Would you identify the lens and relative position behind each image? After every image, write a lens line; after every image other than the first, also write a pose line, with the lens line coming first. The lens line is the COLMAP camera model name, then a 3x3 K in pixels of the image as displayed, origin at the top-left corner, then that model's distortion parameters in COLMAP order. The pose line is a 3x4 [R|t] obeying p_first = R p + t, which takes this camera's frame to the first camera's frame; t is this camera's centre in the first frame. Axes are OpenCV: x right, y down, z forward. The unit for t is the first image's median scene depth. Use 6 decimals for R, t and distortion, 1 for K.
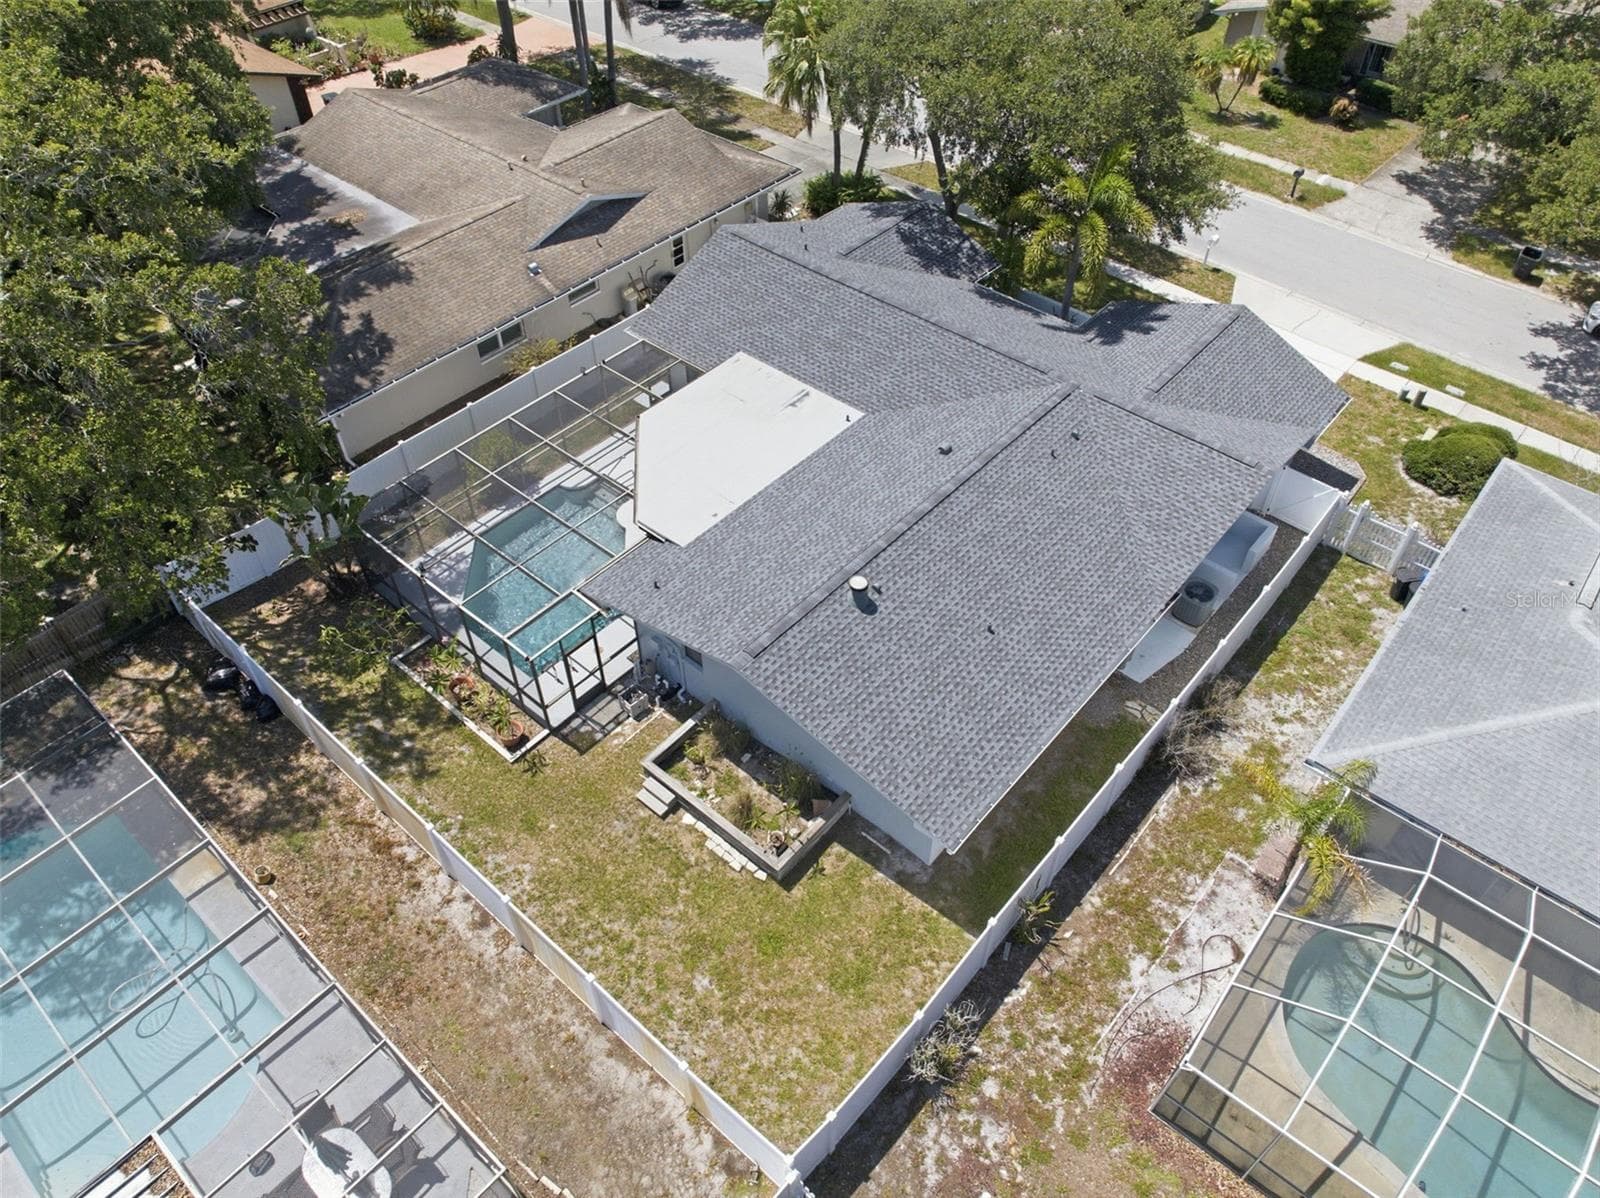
lens RADIAL K [[1115.9, 0, 796.0], [0, 1115.9, 603.8], [0, 0, 1]] dist [-0.057629, 0.051192]
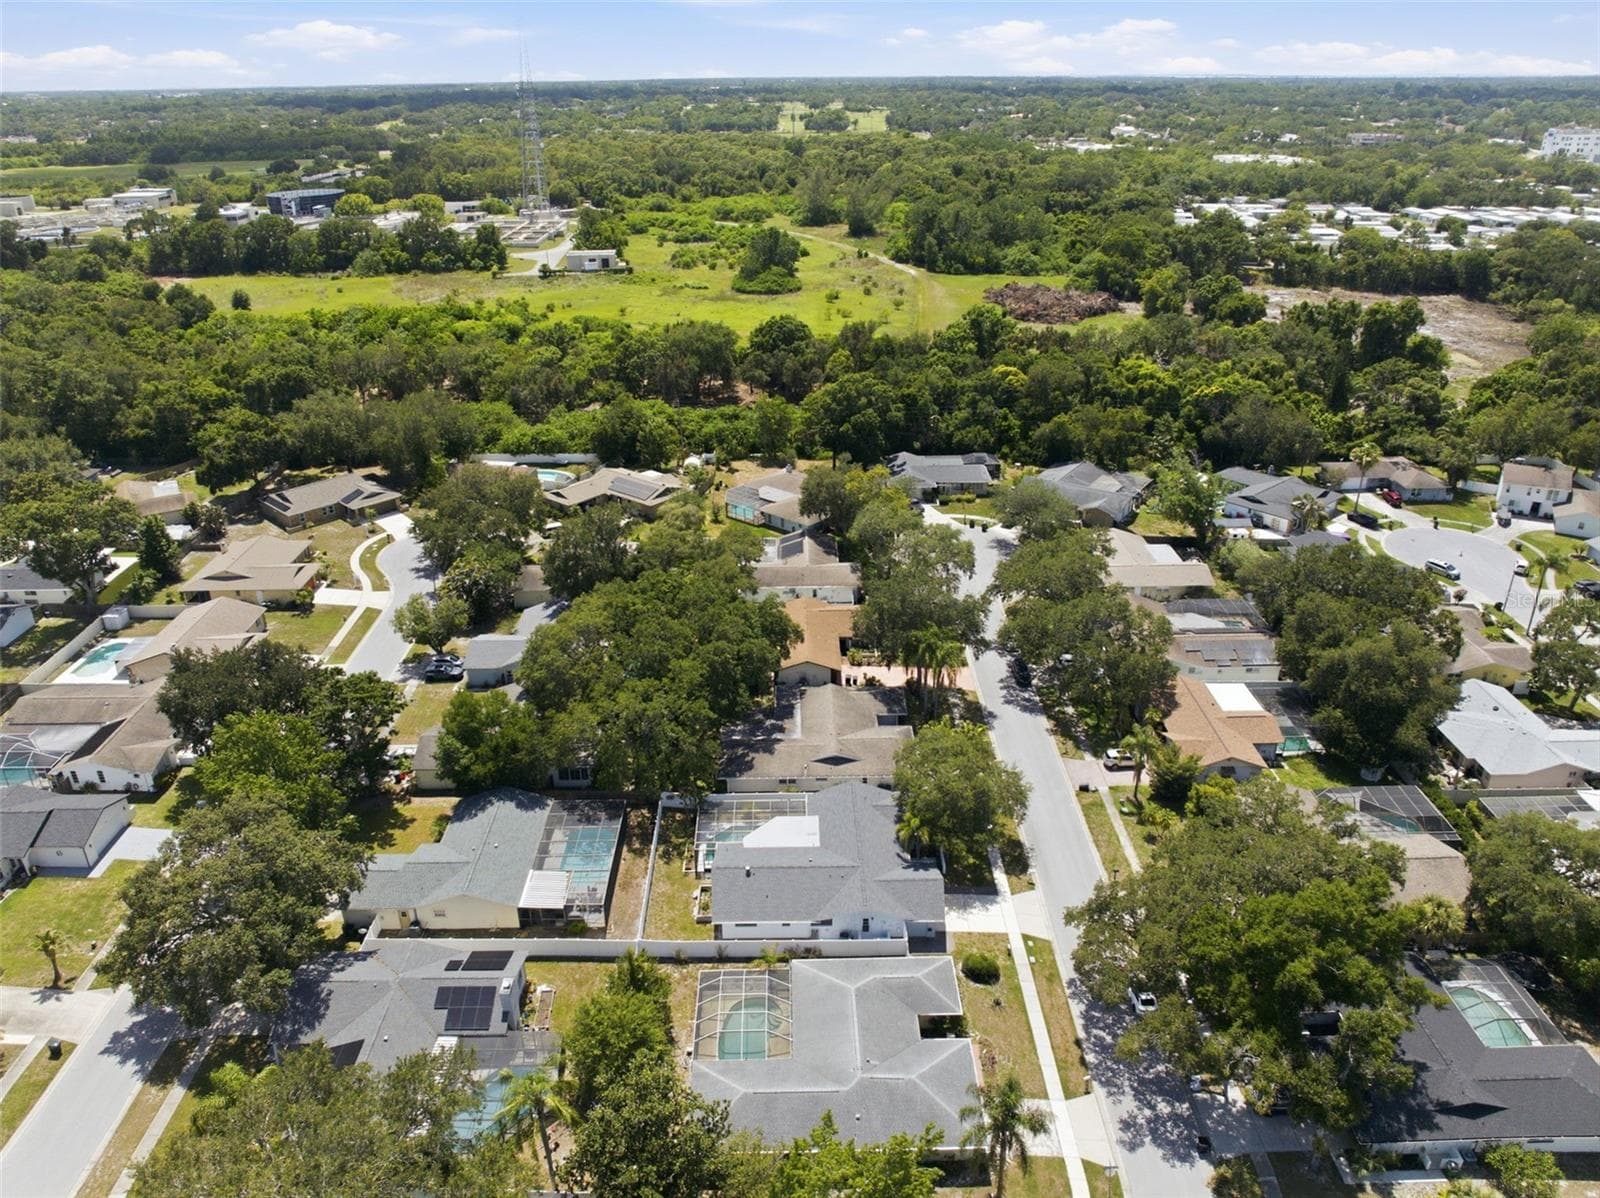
lens RADIAL K [[1113.8, 0, 795.6], [0, 1113.8, 595.5], [0, 0, 1]] dist [-0.043234, 0.008394]
pose [[0.663334, 0.318618, -0.677104, 2.193359], [-0.532392, 0.836795, -0.127803, -0.361651], [0.525877, 0.445261, 0.724704, -1.947030]]
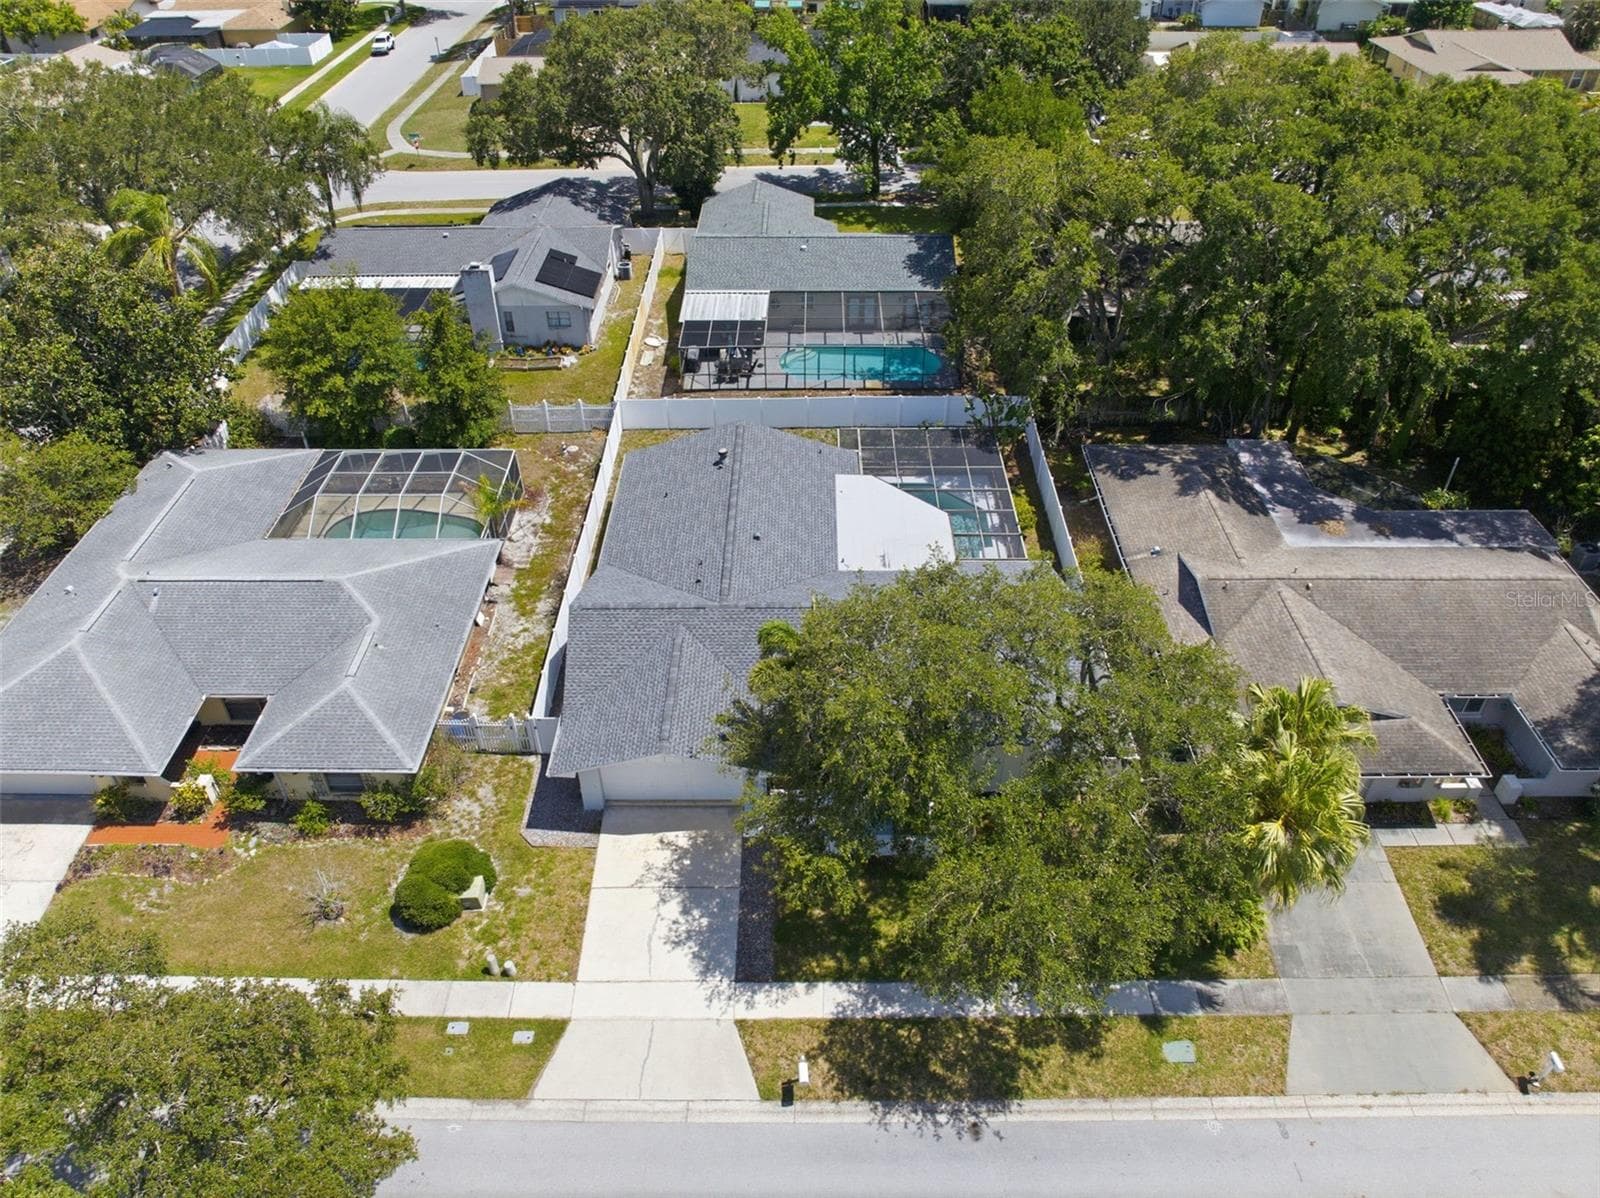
lens RADIAL K [[1113.8, 0, 795.6], [0, 1113.8, 595.5], [0, 0, 1]] dist [-0.043234, 0.008394]
pose [[-0.761647, 0.408820, -0.502752, 0.898832], [-0.461039, 0.203307, 0.863776, -1.475496], [0.455342, 0.889681, 0.033634, 1.017817]]
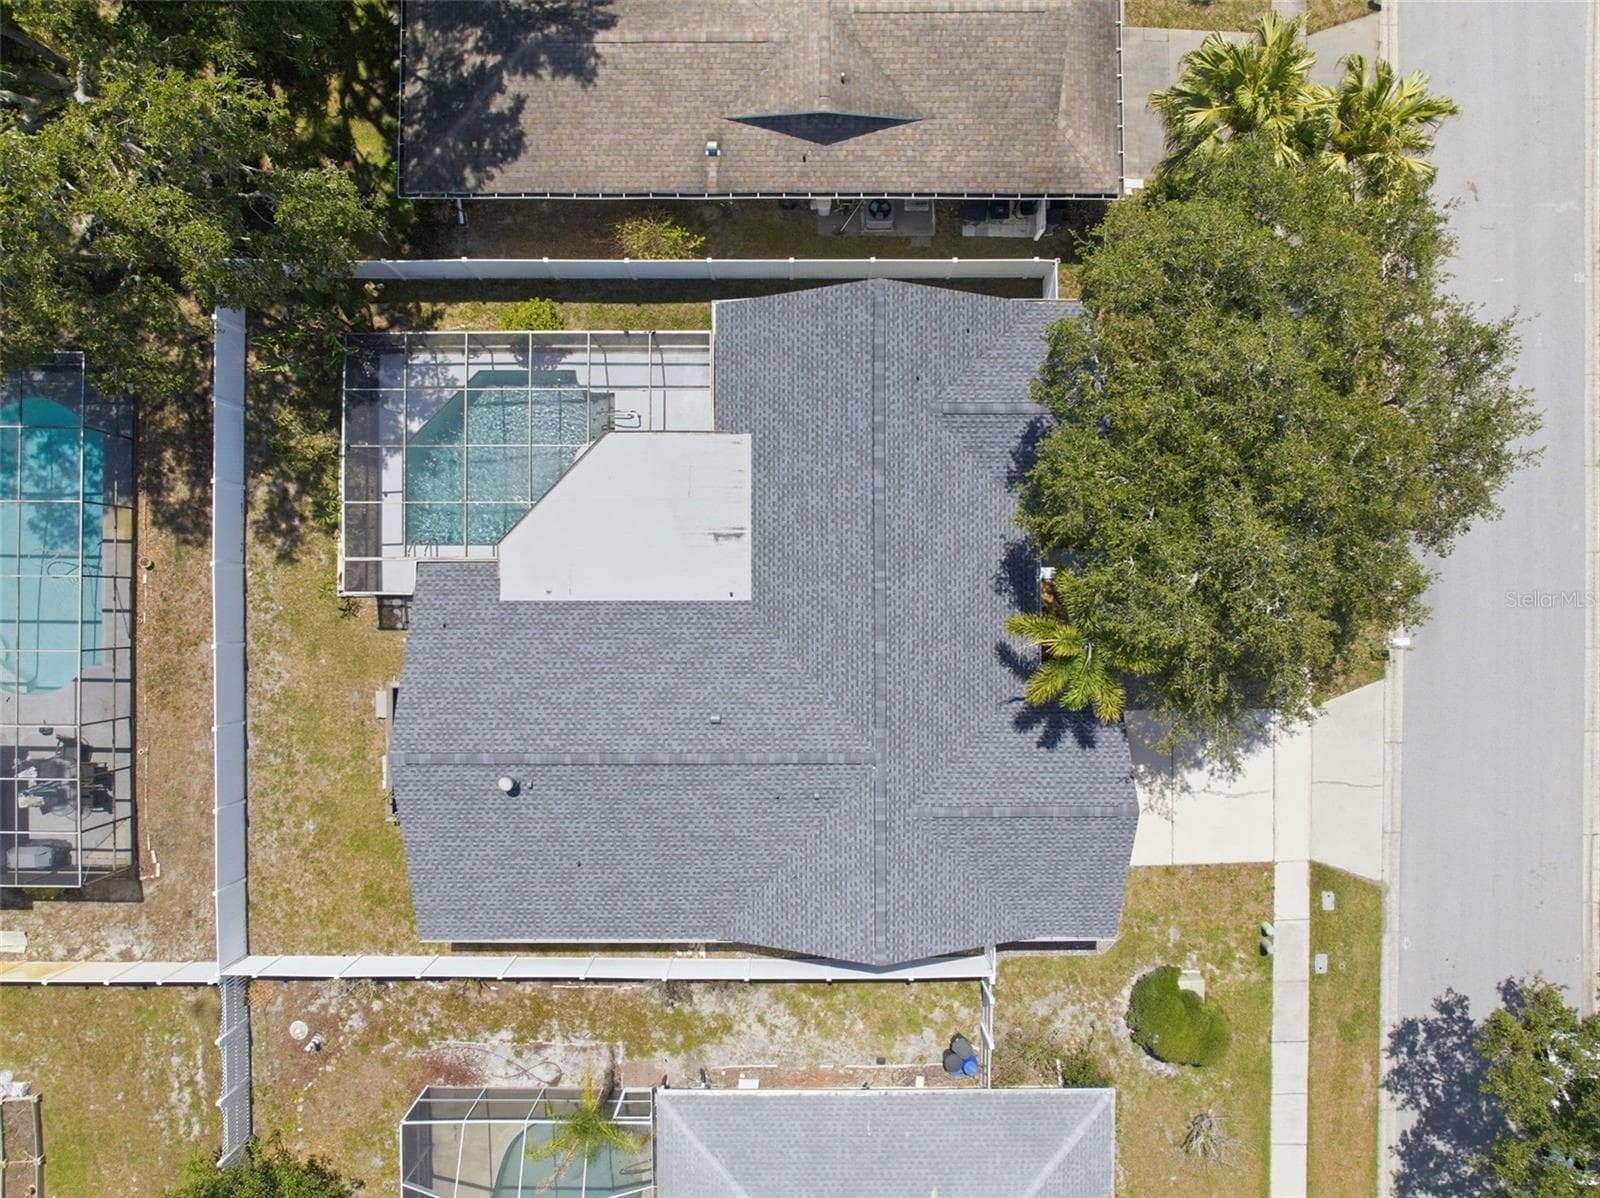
lens RADIAL K [[1113.8, 0, 795.6], [0, 1113.8, 595.5], [0, 0, 1]] dist [-0.043234, 0.008394]
pose [[0.656593, 0.754233, -0.004293, 0.096372], [-0.545507, 0.478803, 0.687873, -0.959853], [0.520872, -0.449311, 0.725818, 0.297785]]
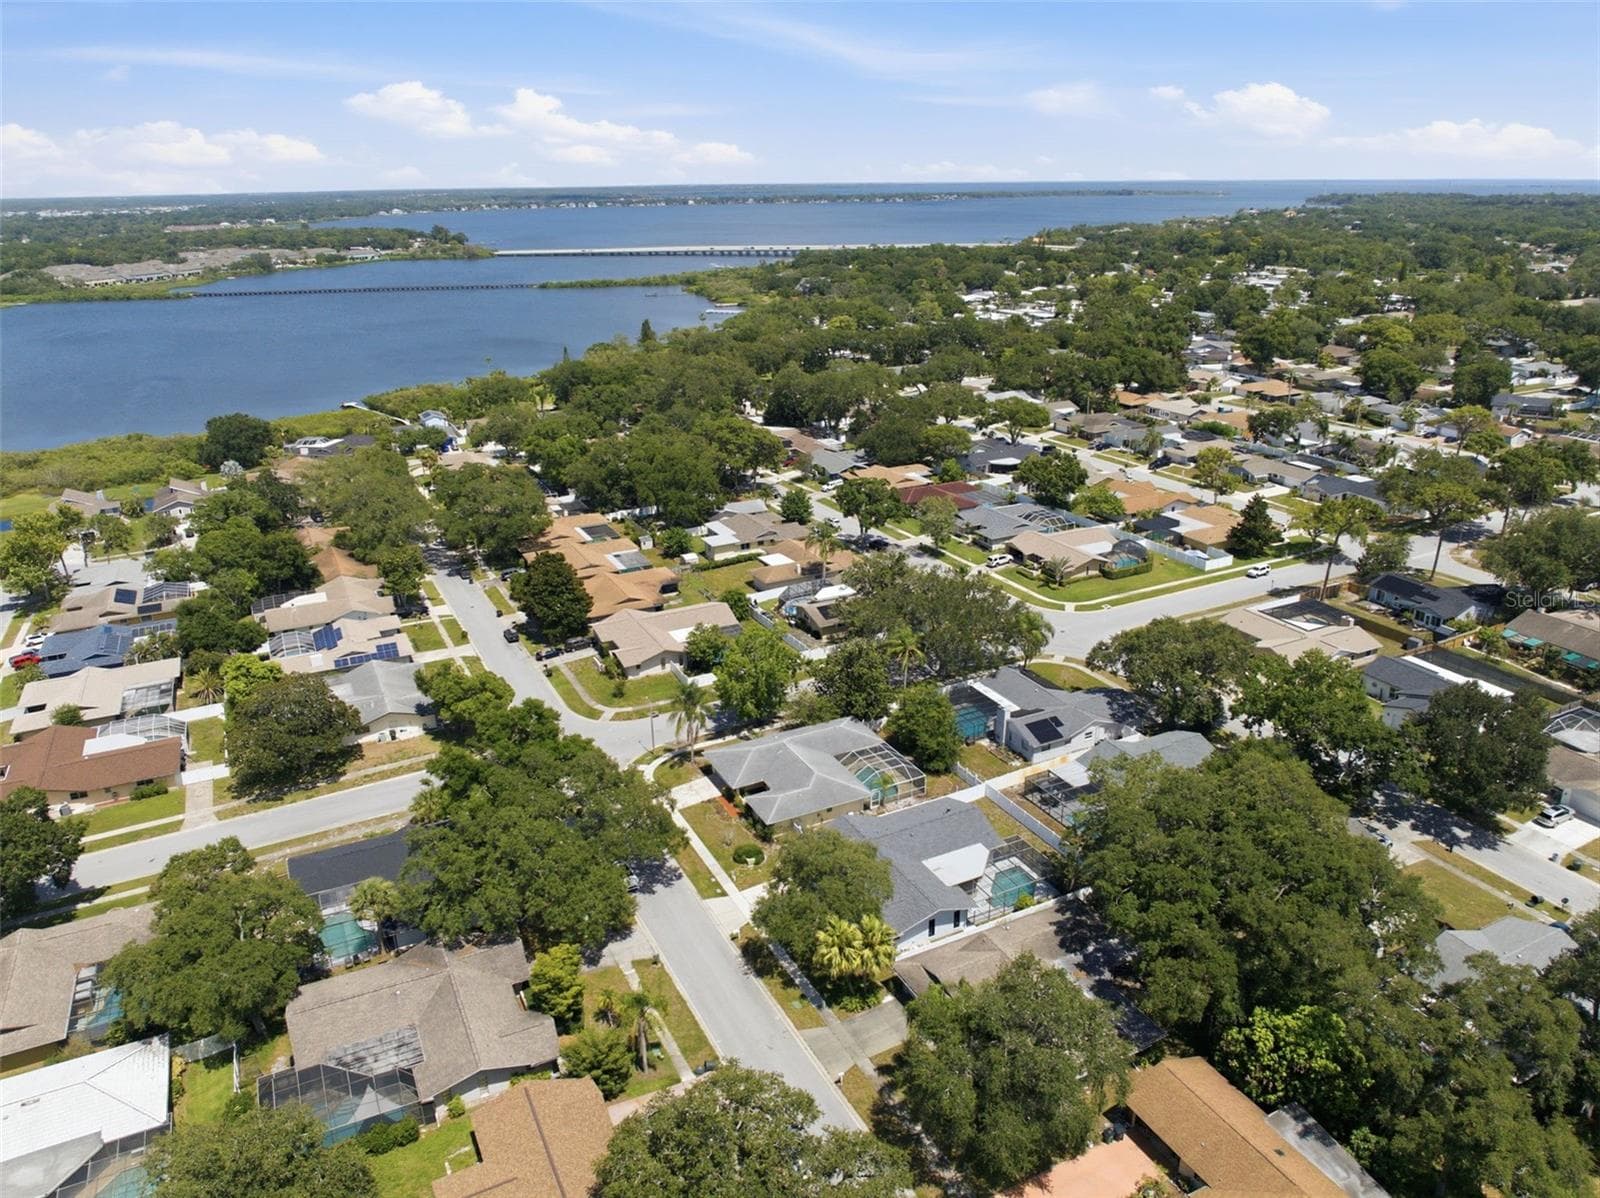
lens RADIAL K [[1113.8, 0, 795.6], [0, 1113.8, 595.5], [0, 0, 1]] dist [-0.043234, 0.008394]
pose [[-0.920827, -0.118993, 0.371374, -0.835221], [0.291951, 0.421002, 0.858791, -3.971908], [-0.258539, 0.899221, -0.352930, 1.701196]]
